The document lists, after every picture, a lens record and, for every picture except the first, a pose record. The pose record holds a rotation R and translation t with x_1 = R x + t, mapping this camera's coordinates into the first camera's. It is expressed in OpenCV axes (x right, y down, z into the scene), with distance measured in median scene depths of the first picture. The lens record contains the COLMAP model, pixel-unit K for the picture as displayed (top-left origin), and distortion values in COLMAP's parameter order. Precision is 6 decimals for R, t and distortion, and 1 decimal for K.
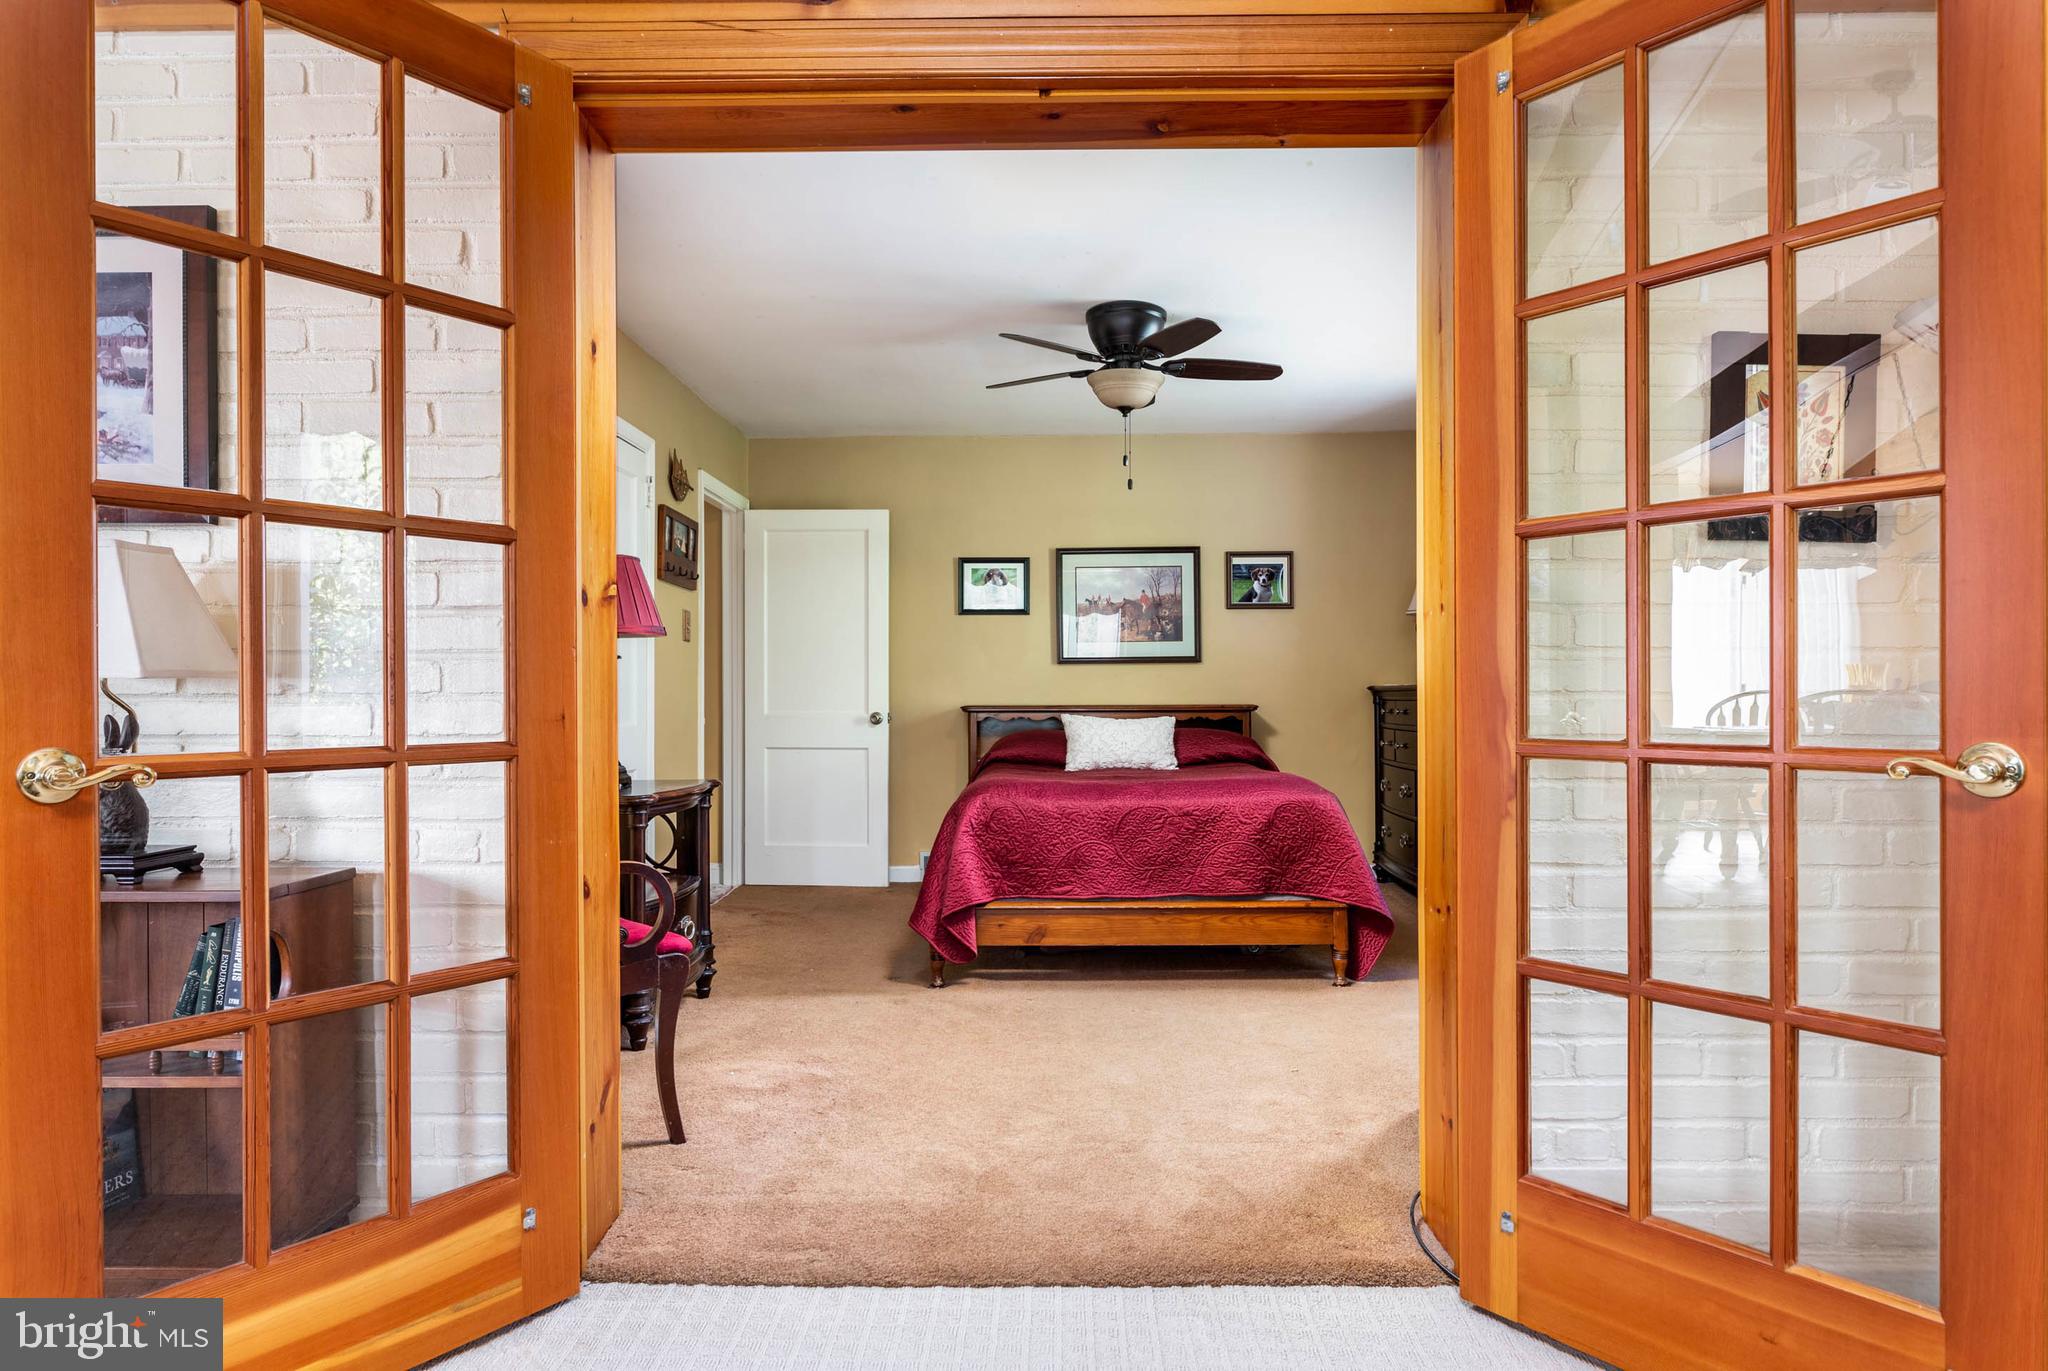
lens RADIAL K [[1176.6, 0, 1018.3], [0, 1176.6, 687.8], [0, 0, 1]] dist [-0.000916, 0.001797]
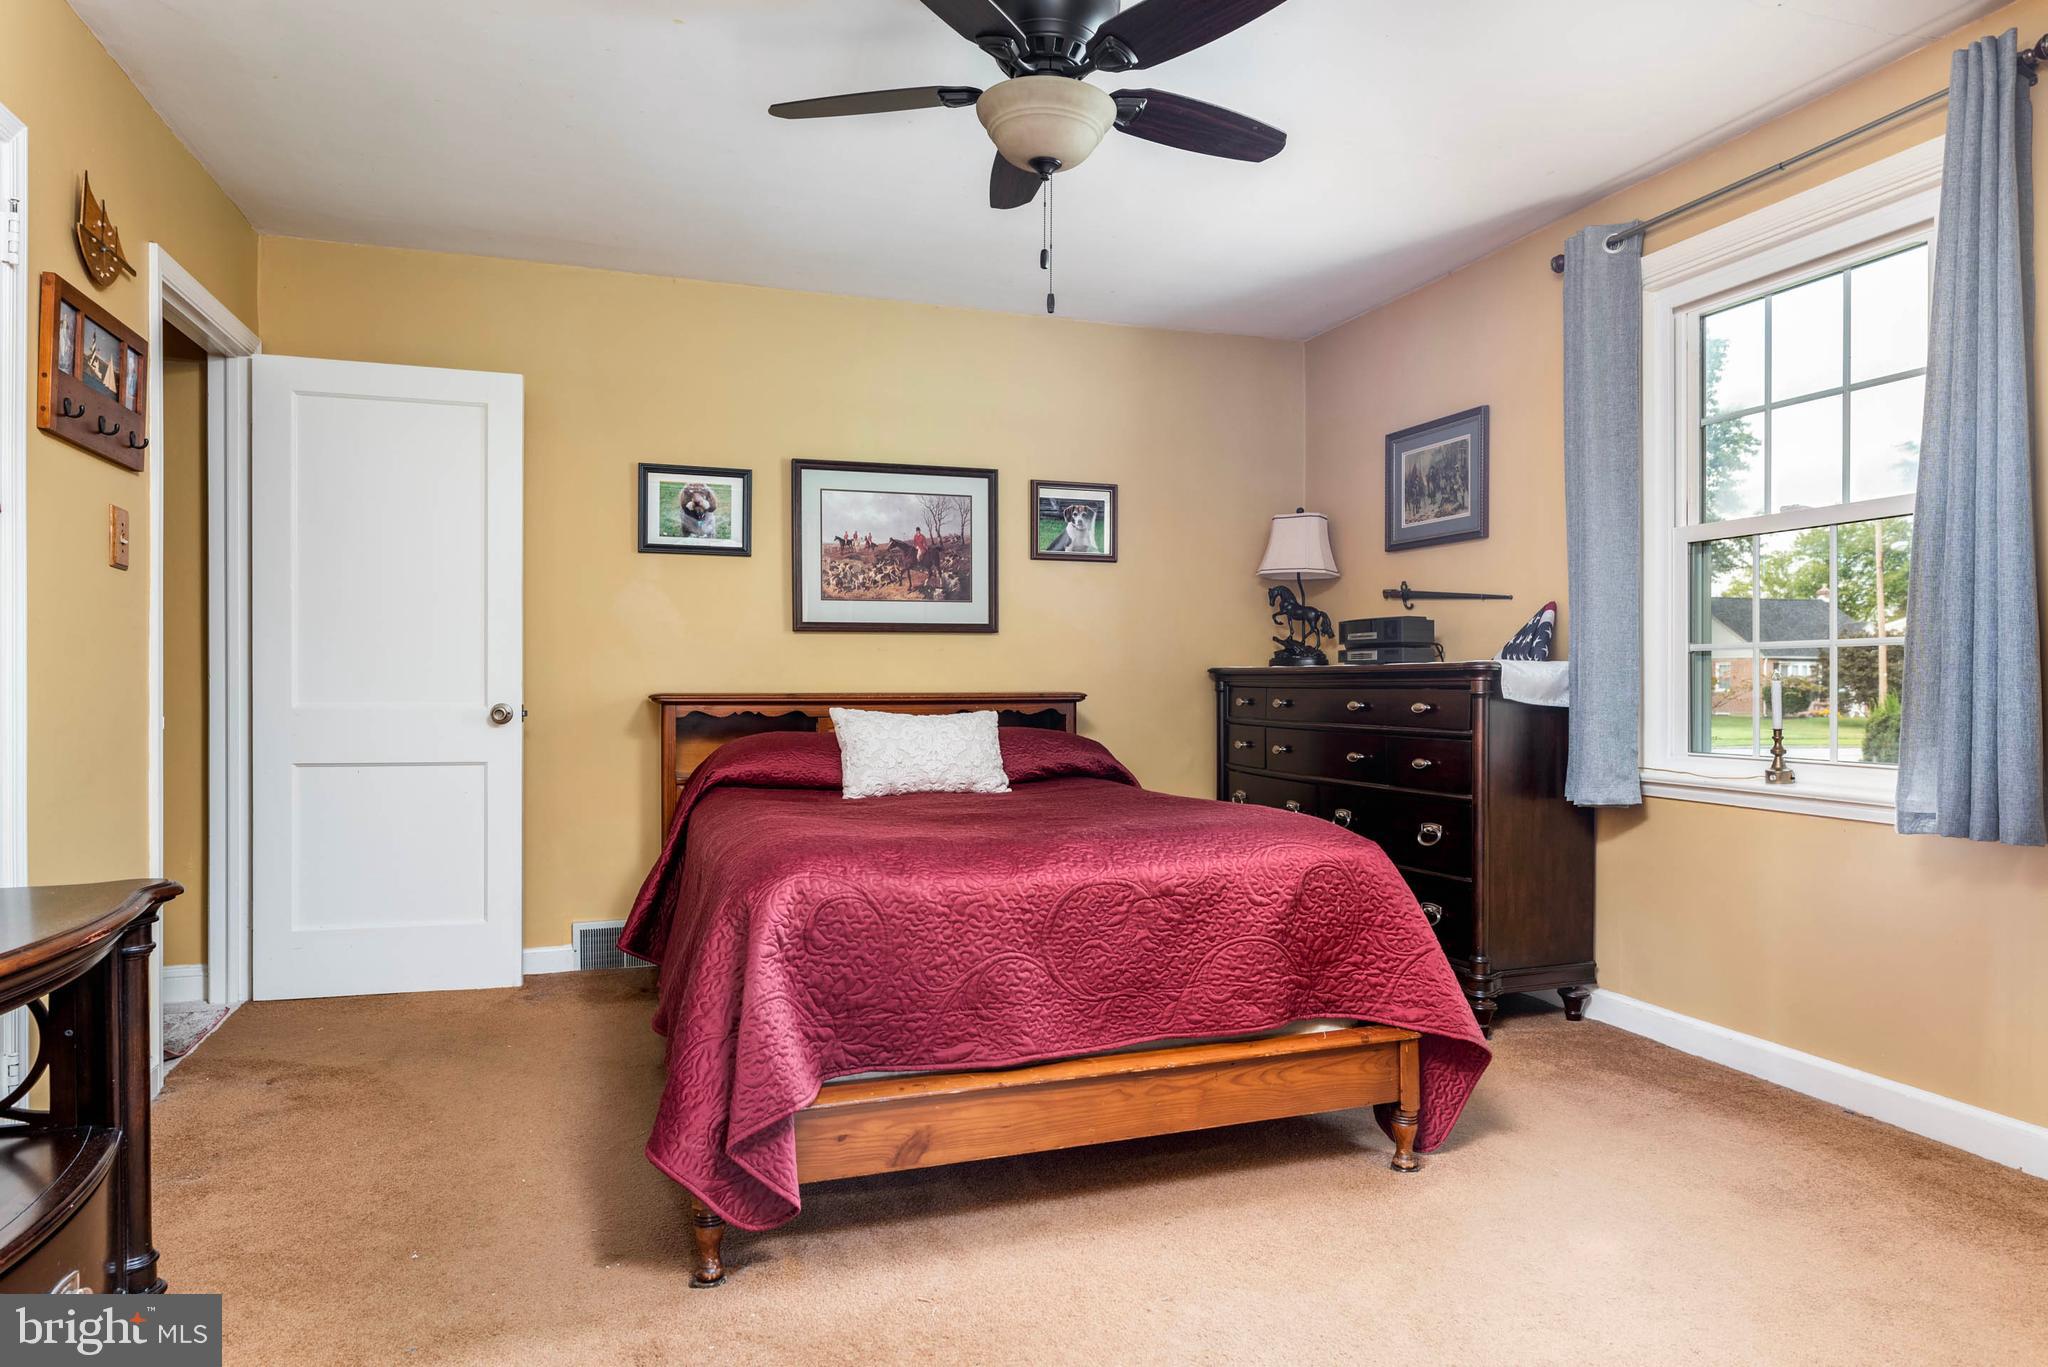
lens RADIAL K [[1176.6, 0, 1018.3], [0, 1176.6, 685.8], [0, 0, 1]] dist [-0.000916, 0.001797]
pose [[0.940462, 0.003697, 0.339878, -0.083981], [-0.008442, 0.999886, 0.012484, 0.001549], [-0.339793, -0.014610, 0.940387, 0.366971]]
